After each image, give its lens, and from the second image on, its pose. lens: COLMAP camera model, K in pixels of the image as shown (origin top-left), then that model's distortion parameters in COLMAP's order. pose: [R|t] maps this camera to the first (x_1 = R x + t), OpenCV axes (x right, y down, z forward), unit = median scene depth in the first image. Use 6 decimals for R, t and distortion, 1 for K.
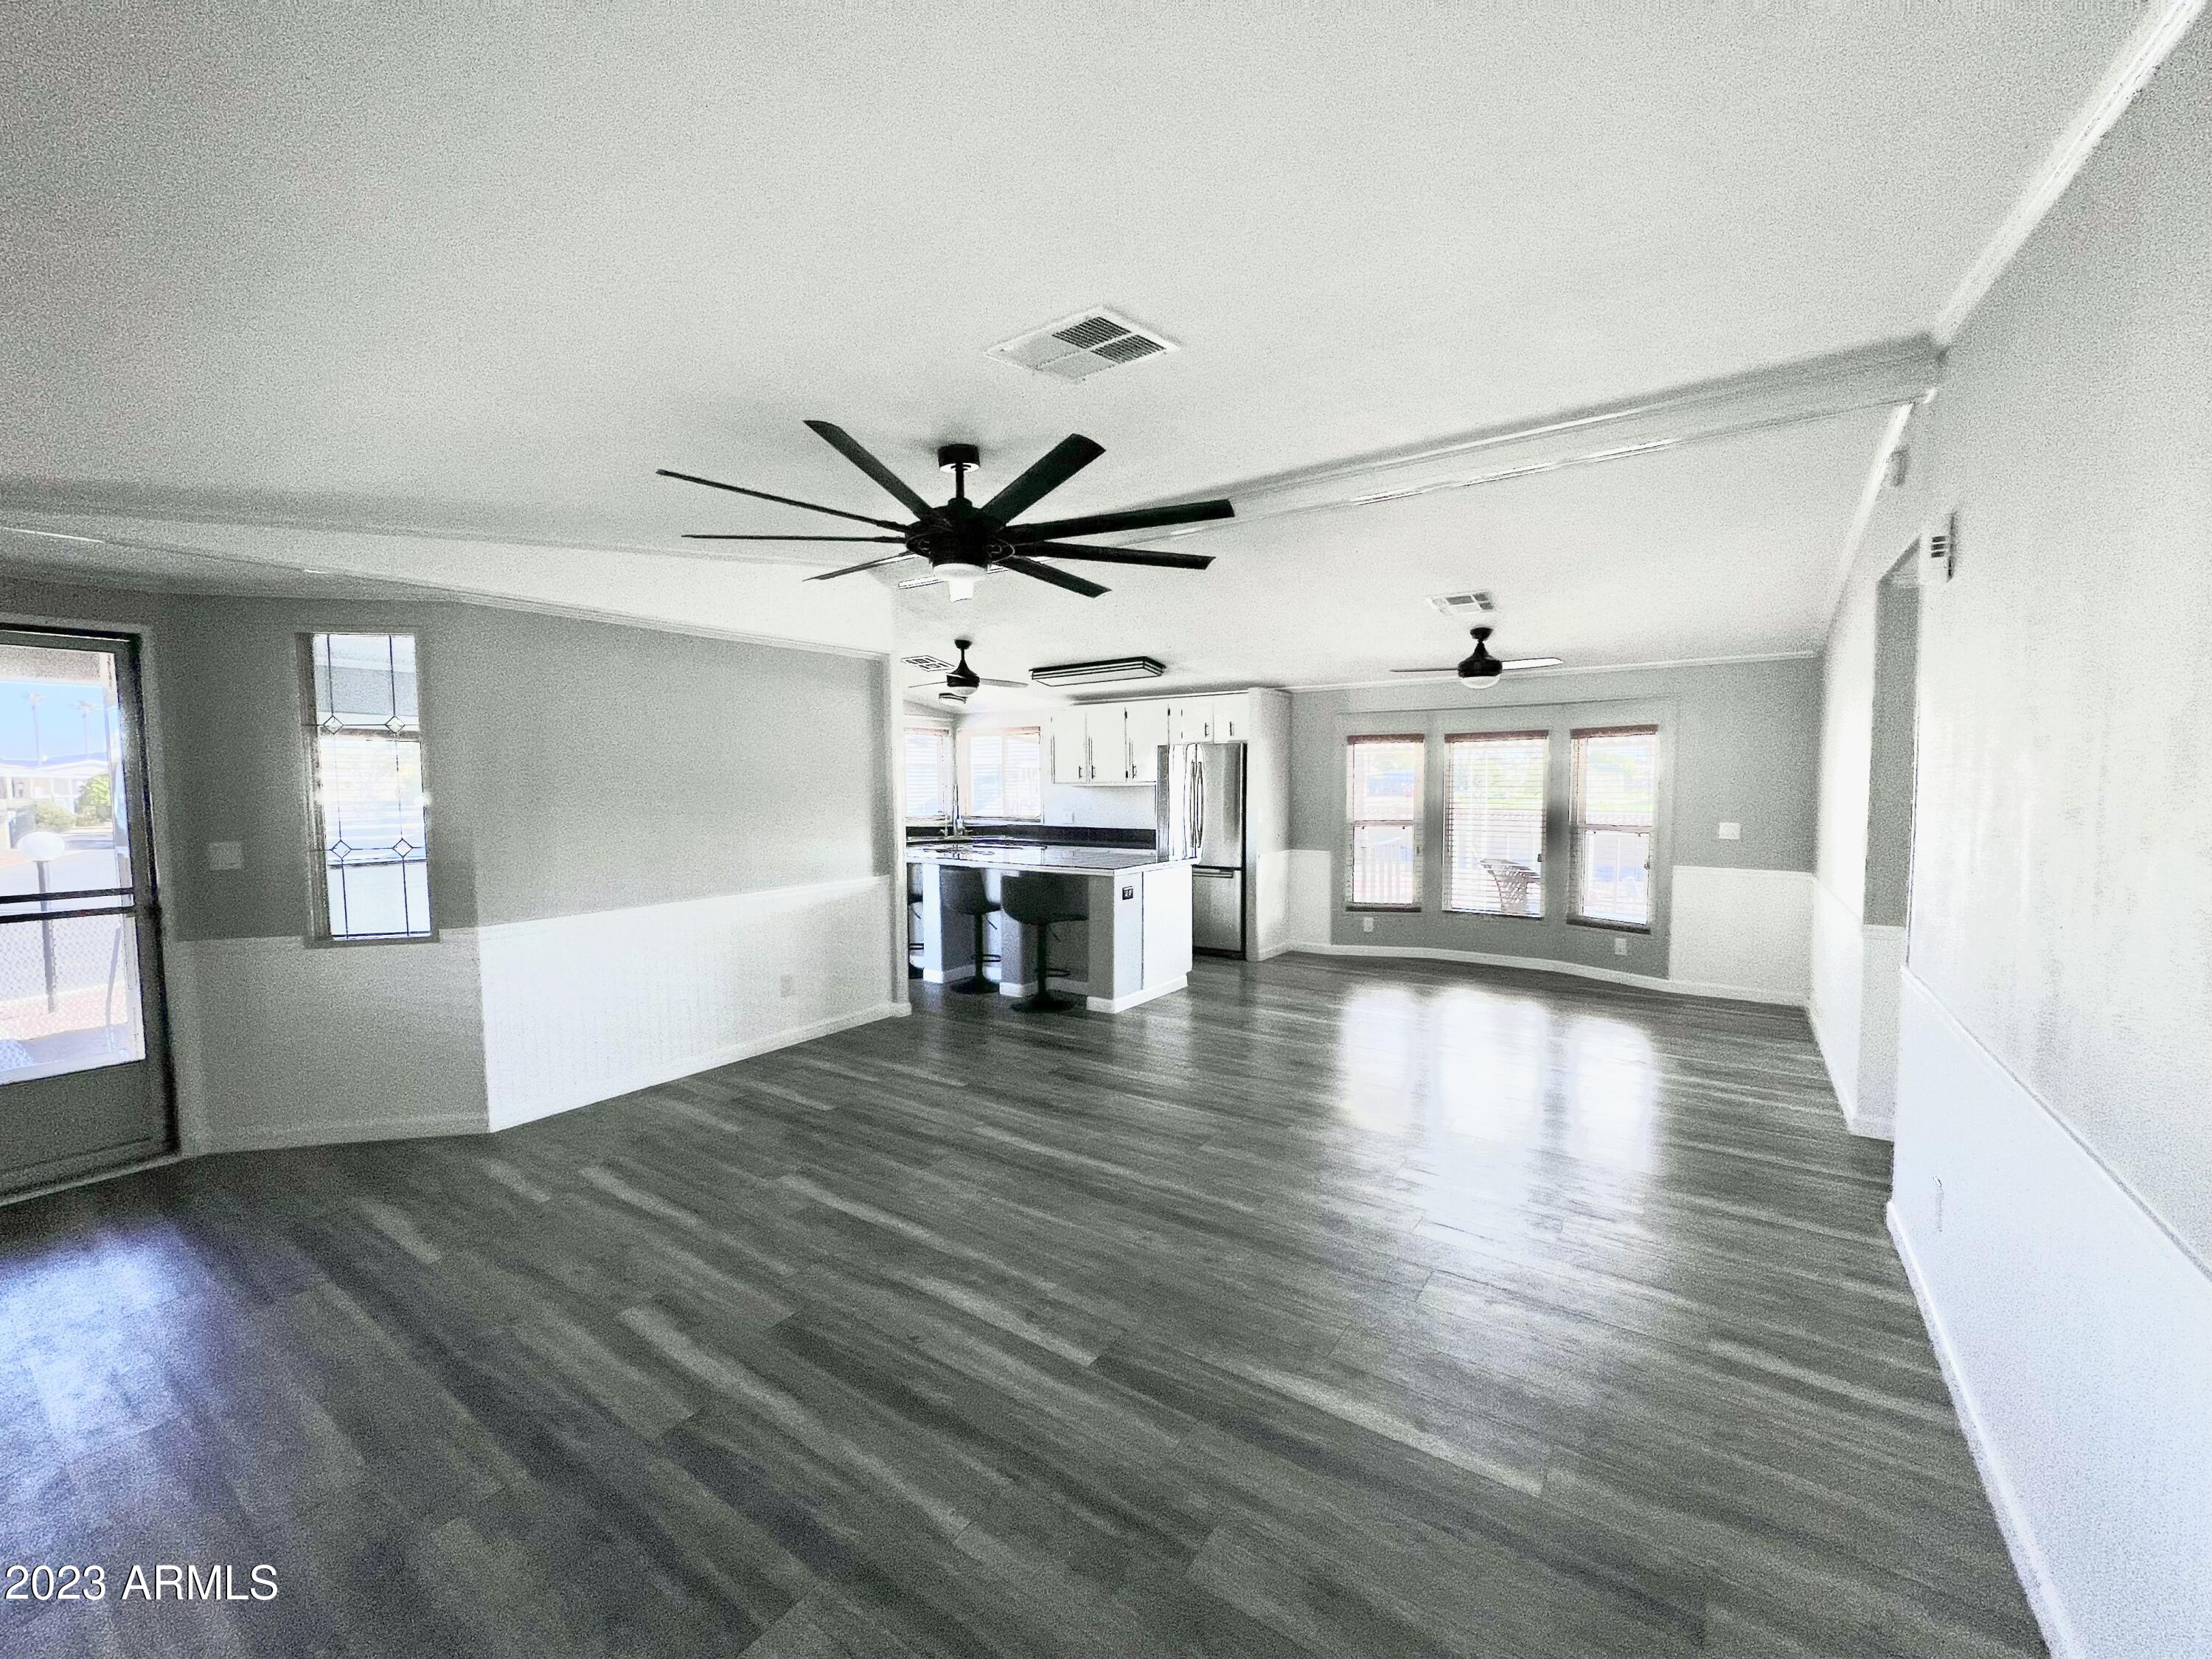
lens RADIAL K [[889.7, 0, 1110.5], [0, 889.7, 829.9], [0, 0, 1]] dist [-0.002209, -0.000210]
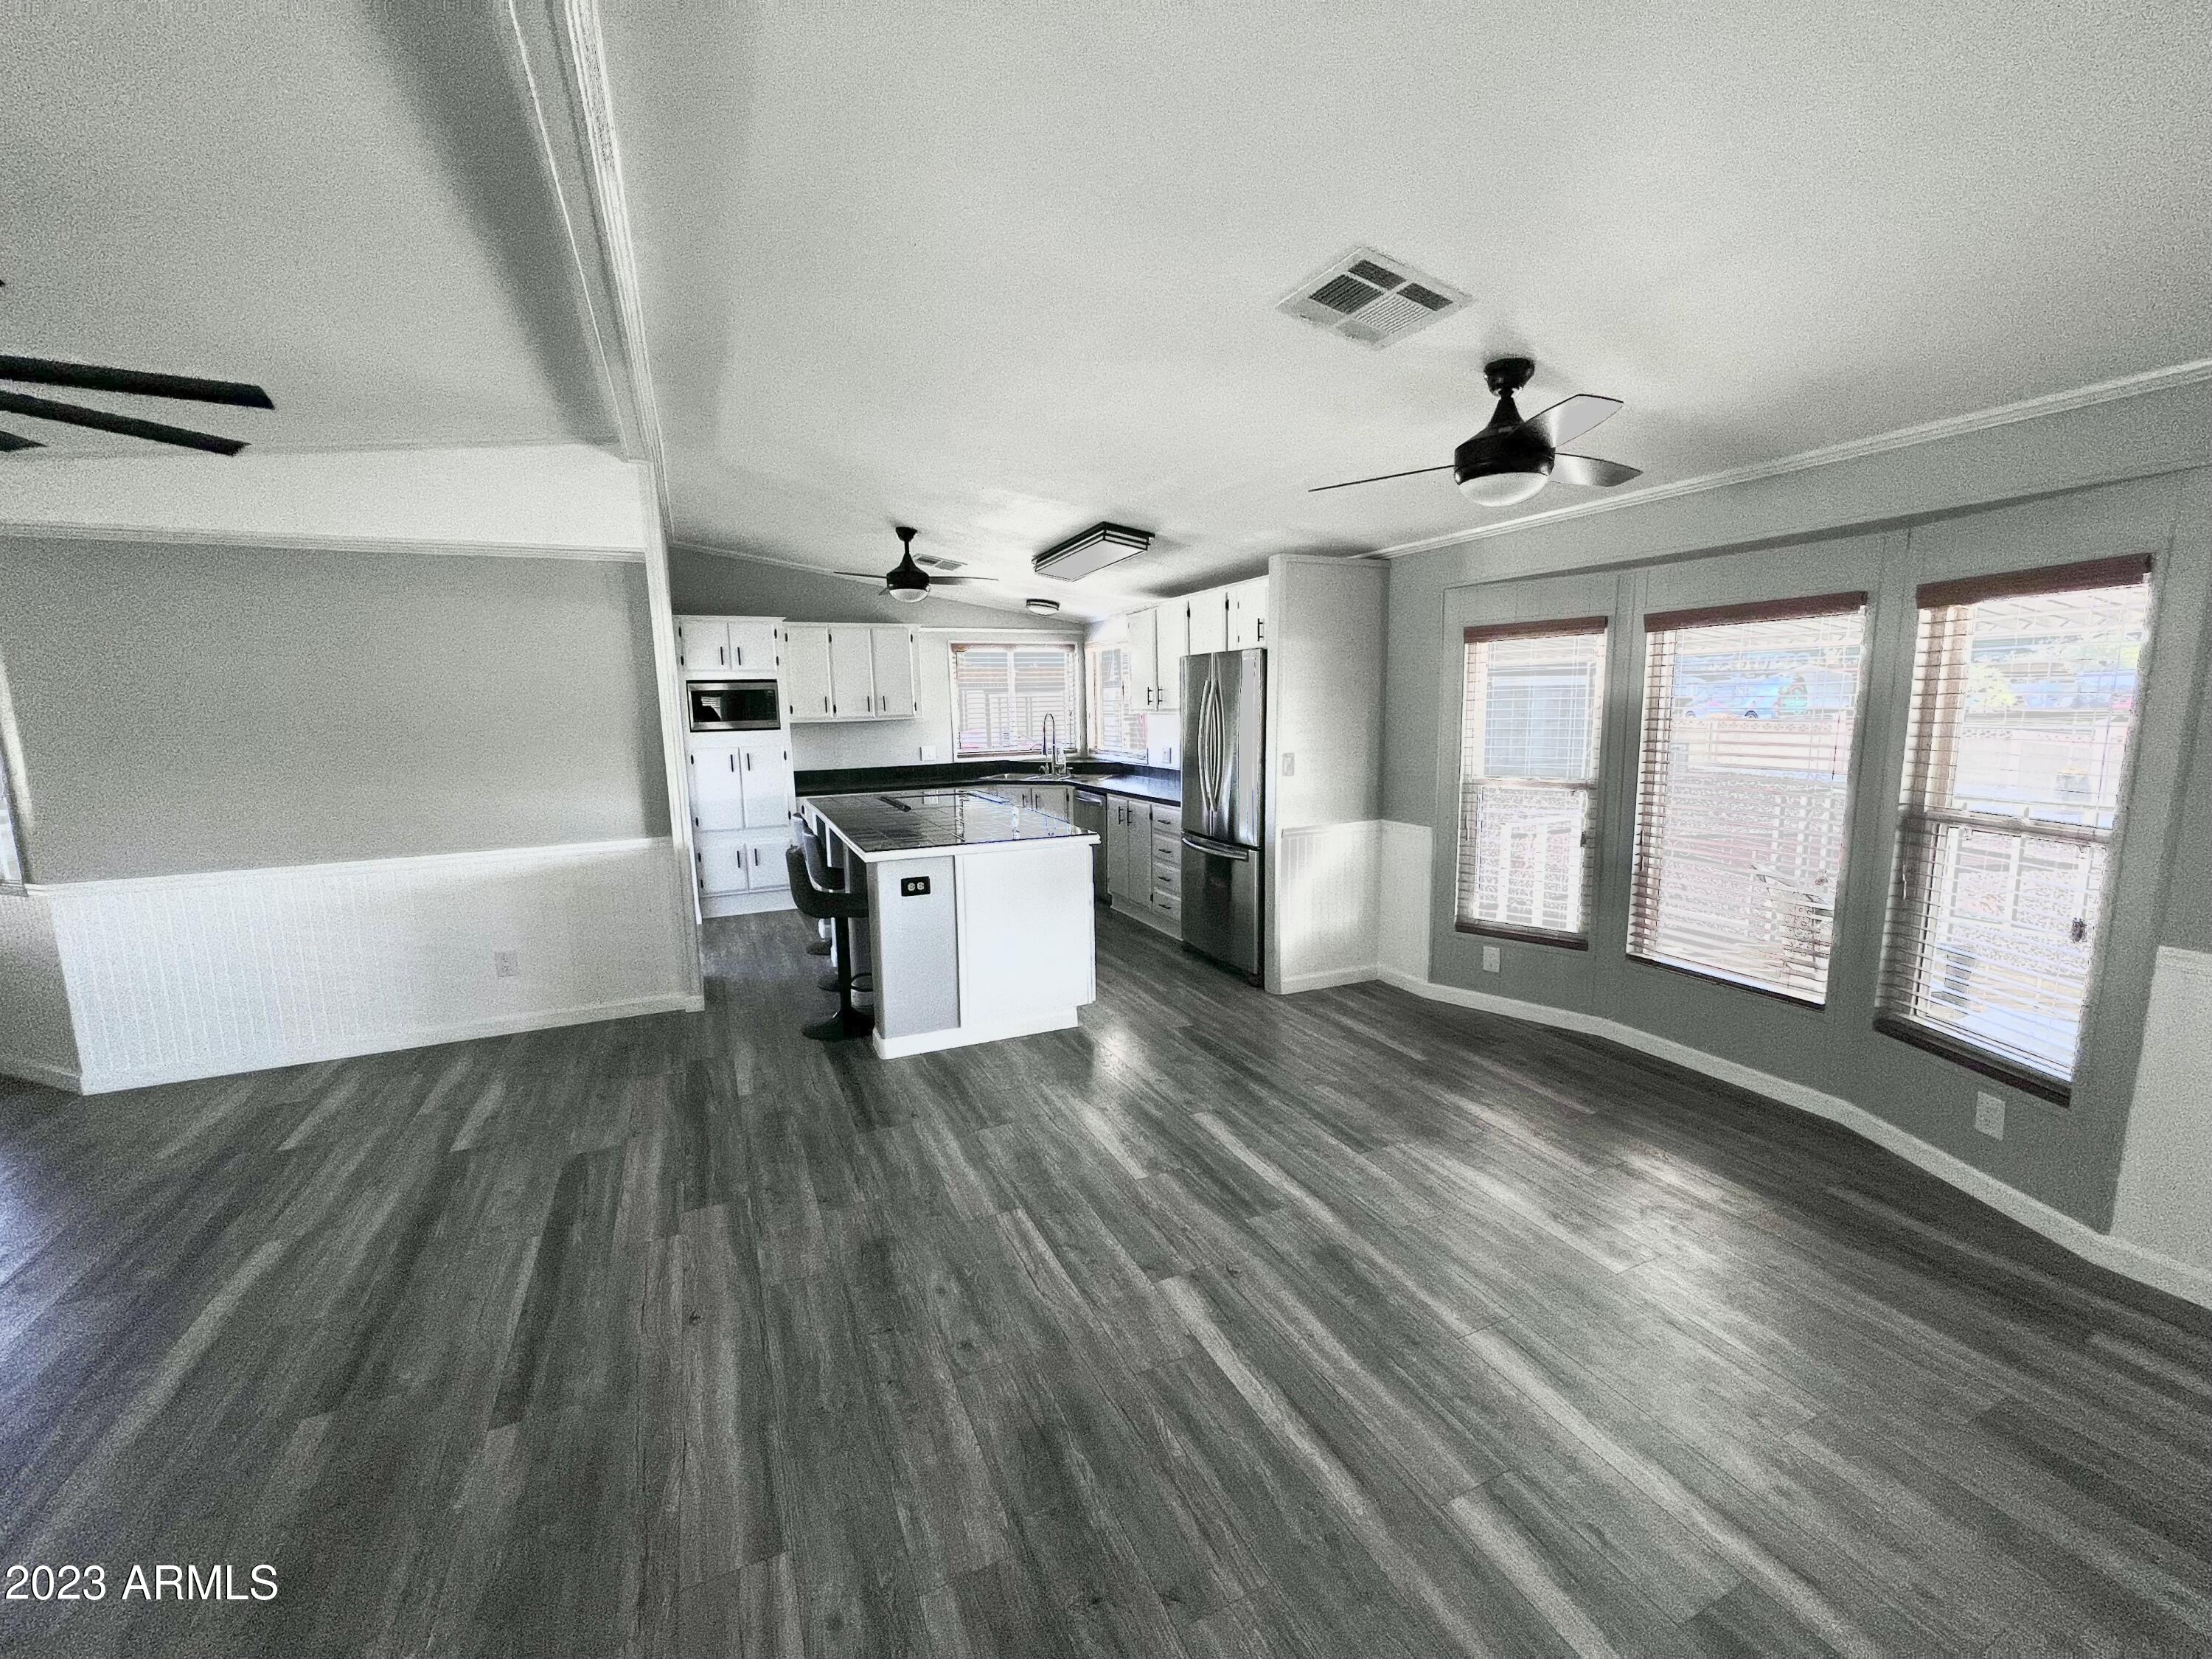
lens RADIAL K [[889.7, 0, 1104.7], [0, 889.7, 833.1], [0, 0, 1]] dist [-0.002209, -0.000210]
pose [[0.857346, 0.065572, -0.510546, 0.416579], [-0.016080, 0.994781, 0.100762, -0.032936], [0.514489, -0.078179, 0.853926, 0.440318]]
